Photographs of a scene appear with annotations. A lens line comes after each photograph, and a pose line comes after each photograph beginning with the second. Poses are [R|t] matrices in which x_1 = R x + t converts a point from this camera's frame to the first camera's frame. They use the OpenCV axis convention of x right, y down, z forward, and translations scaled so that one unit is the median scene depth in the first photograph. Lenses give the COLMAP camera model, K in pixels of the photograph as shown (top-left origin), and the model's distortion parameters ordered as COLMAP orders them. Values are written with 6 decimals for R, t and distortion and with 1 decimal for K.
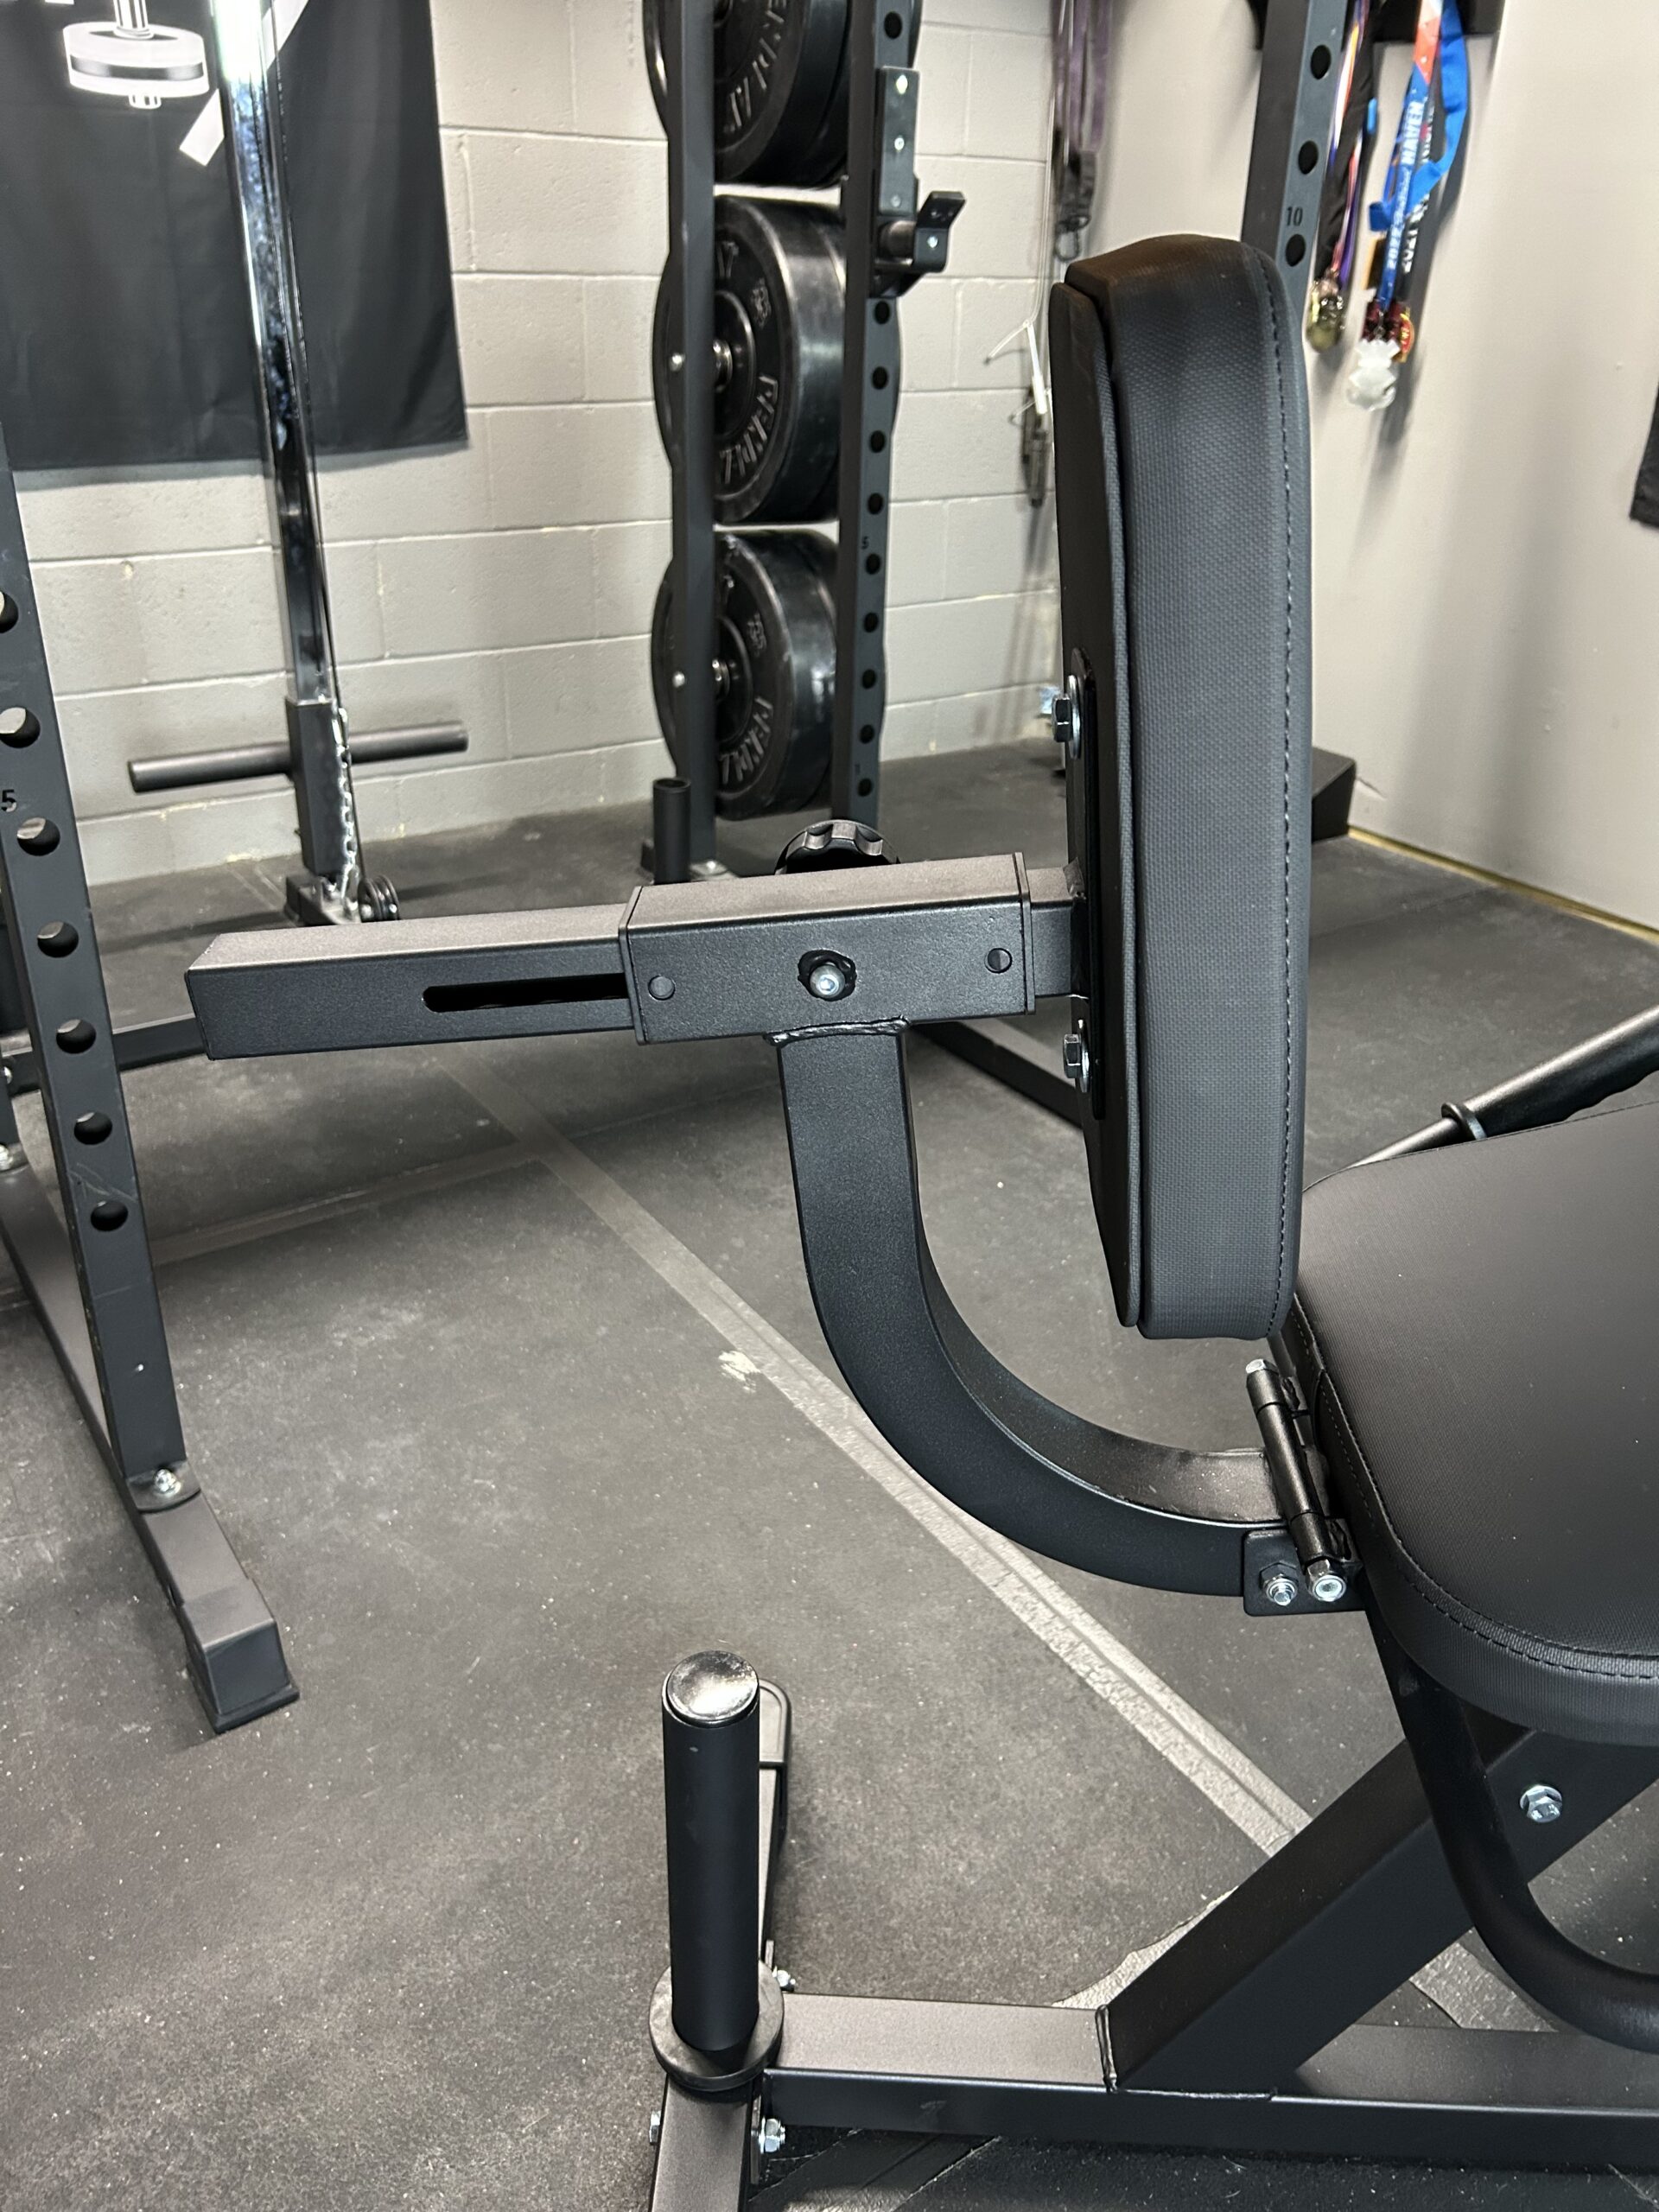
lens RADIAL K [[1682.4, 0, 827.6], [0, 1682.4, 1105.7], [0, 0, 1]] dist [-0.004664, -0.007898]
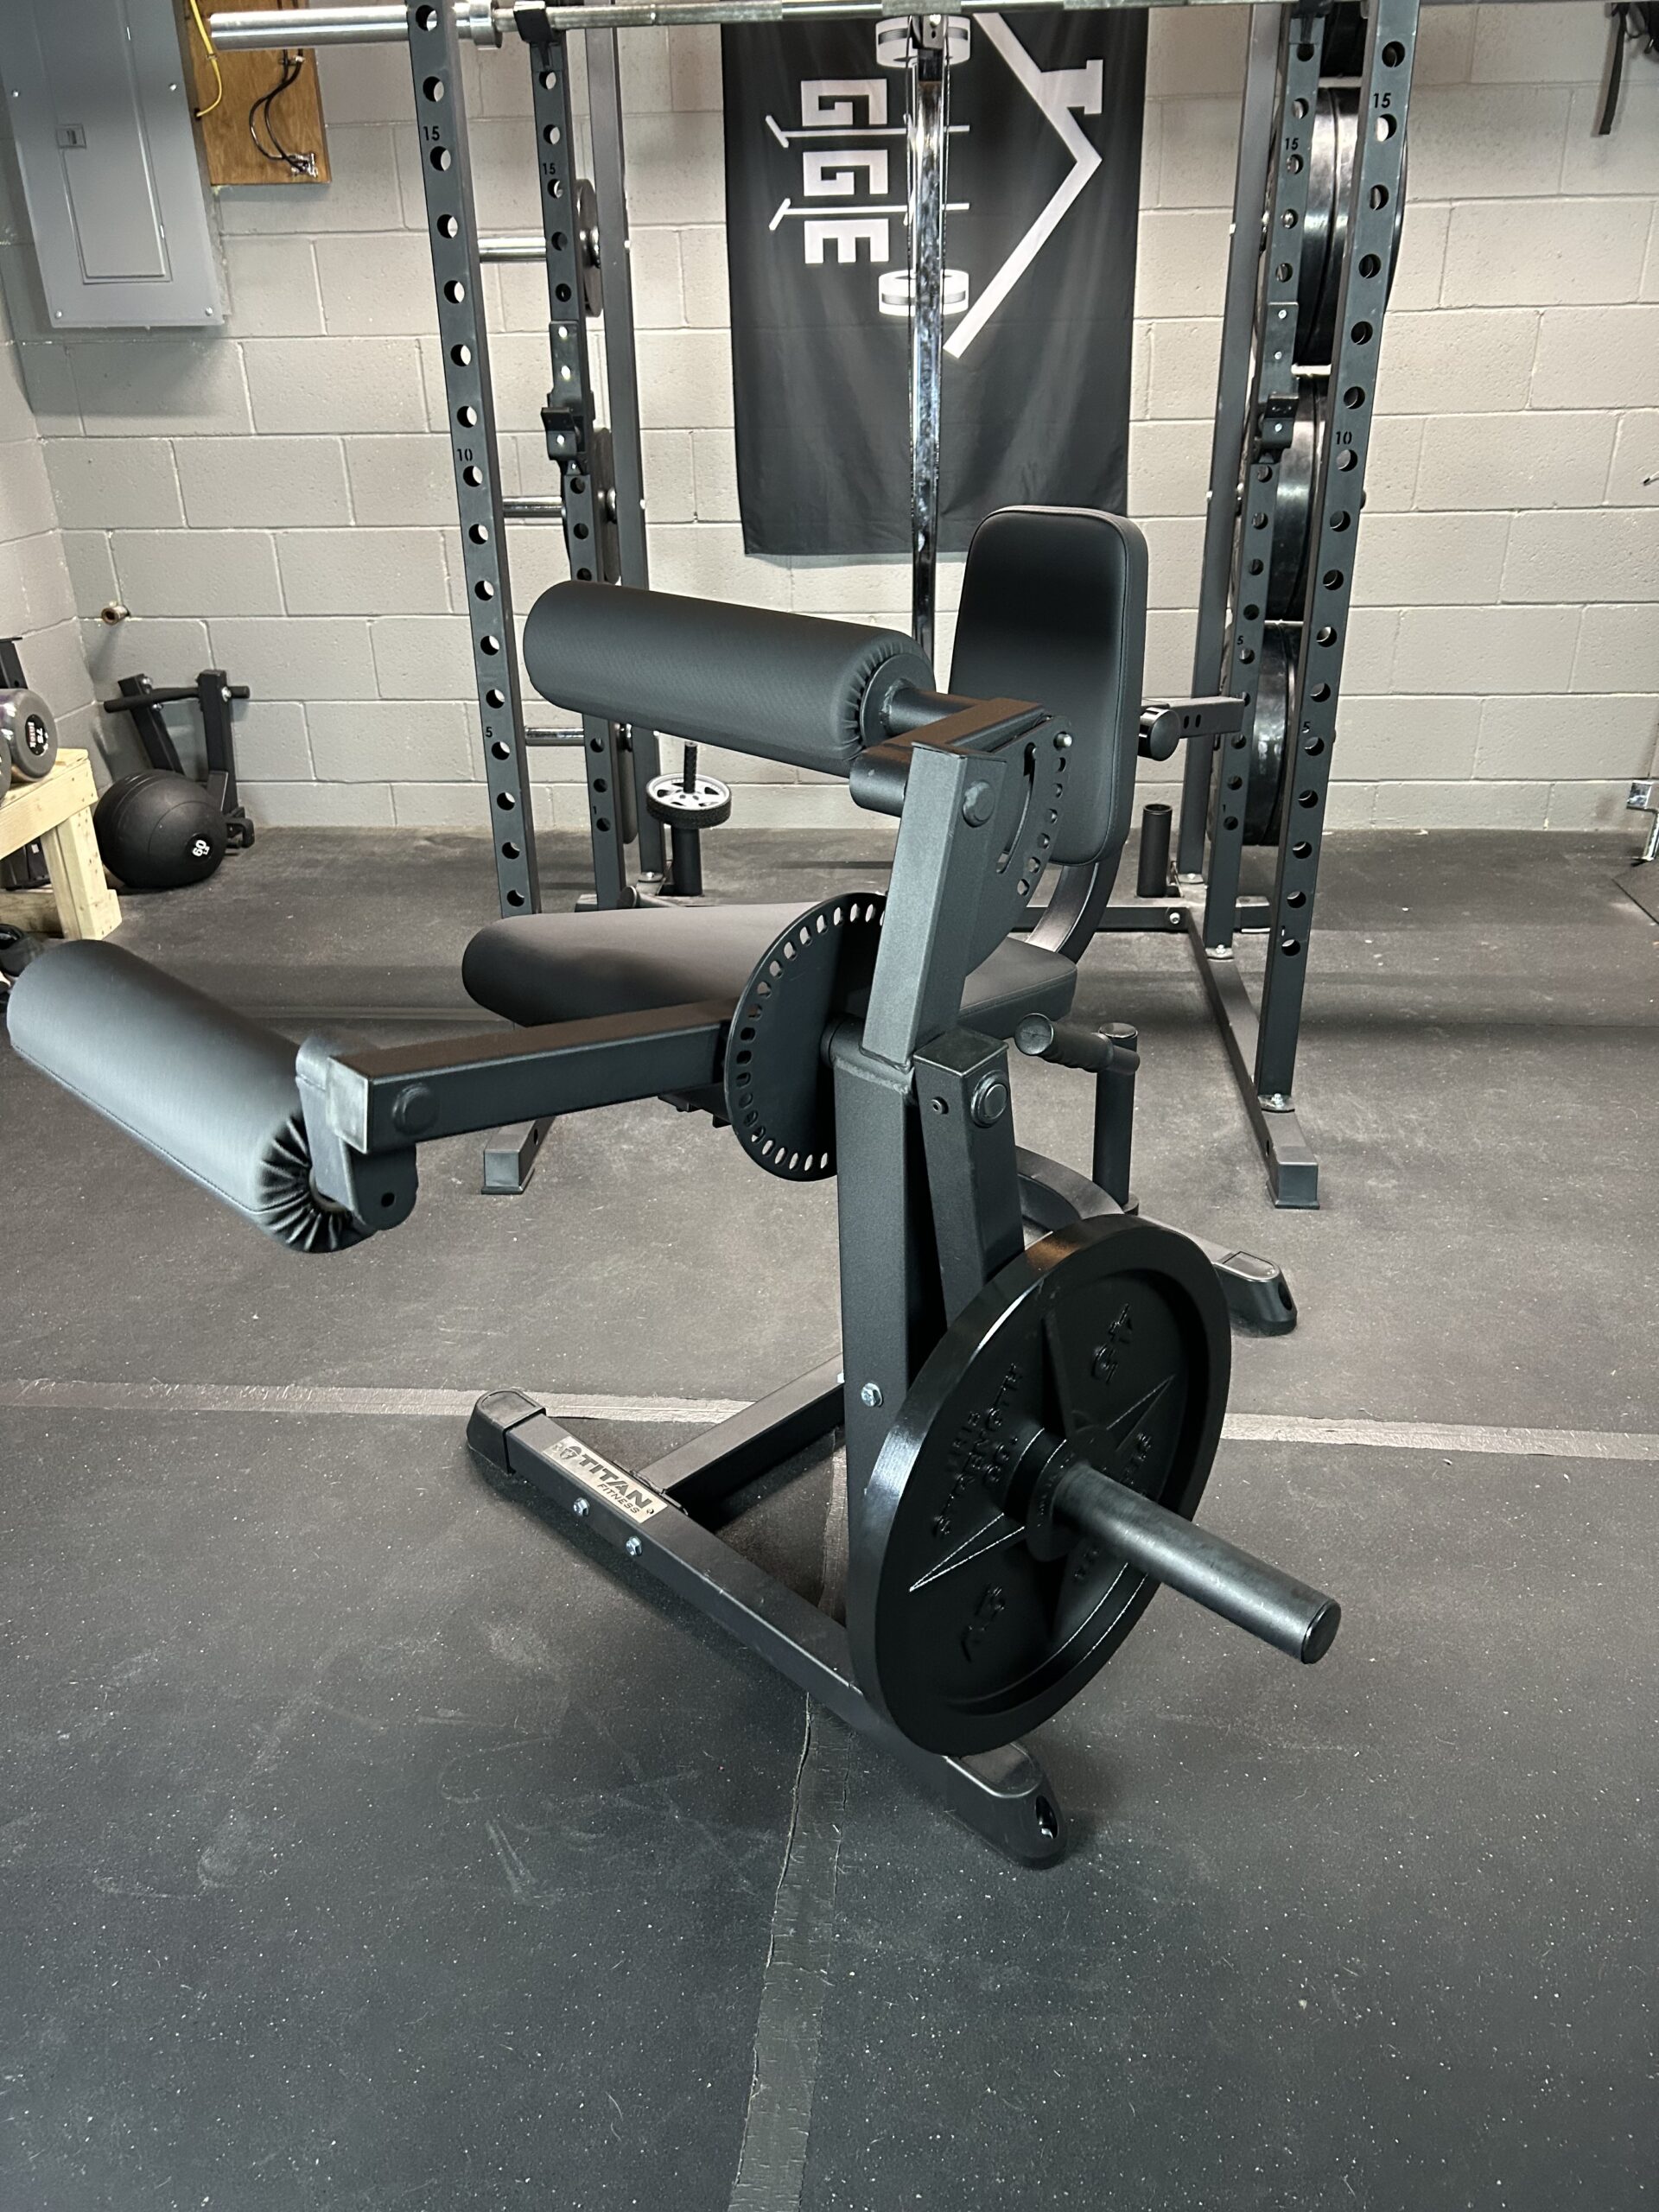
lens RADIAL K [[1682.4, 0, 830.4], [0, 1682.4, 1107.6], [0, 0, 1]] dist [-0.004664, -0.007898]
pose [[0.776446, 0.234432, -0.584956, 0.539032], [-0.246044, 0.967332, 0.061087, 0.018893], [0.580167, 0.096494, 0.808761, -0.196689]]
